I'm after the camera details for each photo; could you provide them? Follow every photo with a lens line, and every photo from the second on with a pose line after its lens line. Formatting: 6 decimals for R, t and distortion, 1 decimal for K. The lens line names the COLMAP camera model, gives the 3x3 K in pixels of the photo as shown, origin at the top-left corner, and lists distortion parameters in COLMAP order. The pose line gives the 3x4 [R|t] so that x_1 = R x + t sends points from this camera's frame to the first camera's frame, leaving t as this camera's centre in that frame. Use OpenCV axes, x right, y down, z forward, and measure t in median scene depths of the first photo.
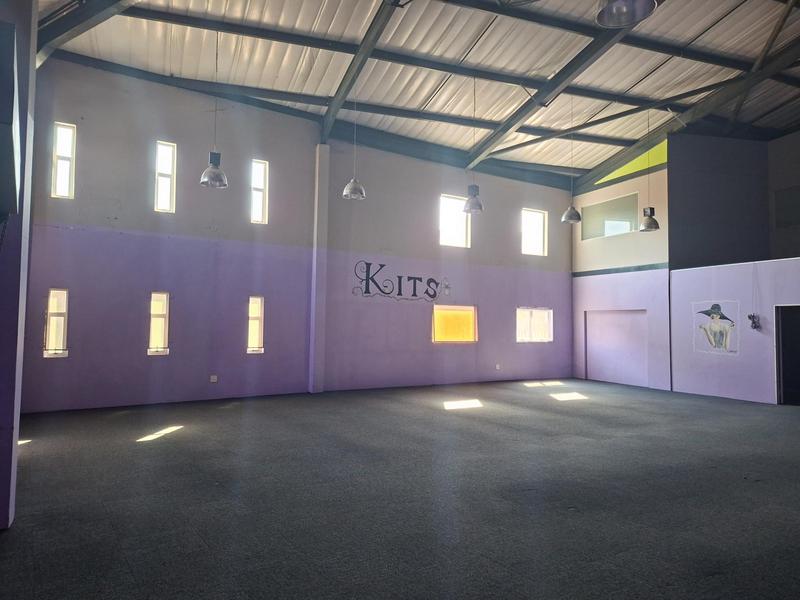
lens RADIAL K [[558.6, 0, 396.5], [0, 558.6, 290.5], [0, 0, 1]] dist [0.052924, -0.033011]
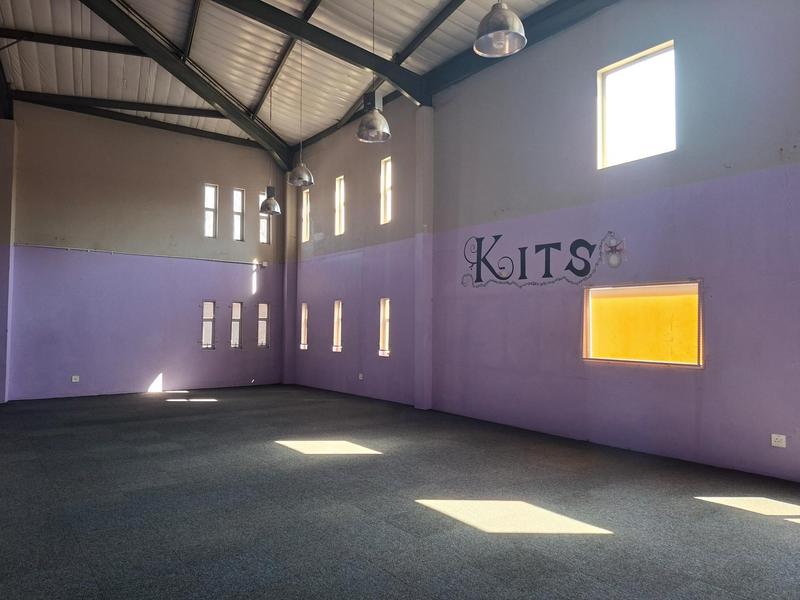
lens RADIAL K [[558.6, 0, 396.3], [0, 558.6, 298.1], [0, 0, 1]] dist [0.052924, -0.033011]
pose [[0.013366, -0.058748, -0.998183, 0.615123], [0.052530, 0.996935, -0.057971, 0.057951], [0.998530, -0.051660, 0.016411, 0.852701]]
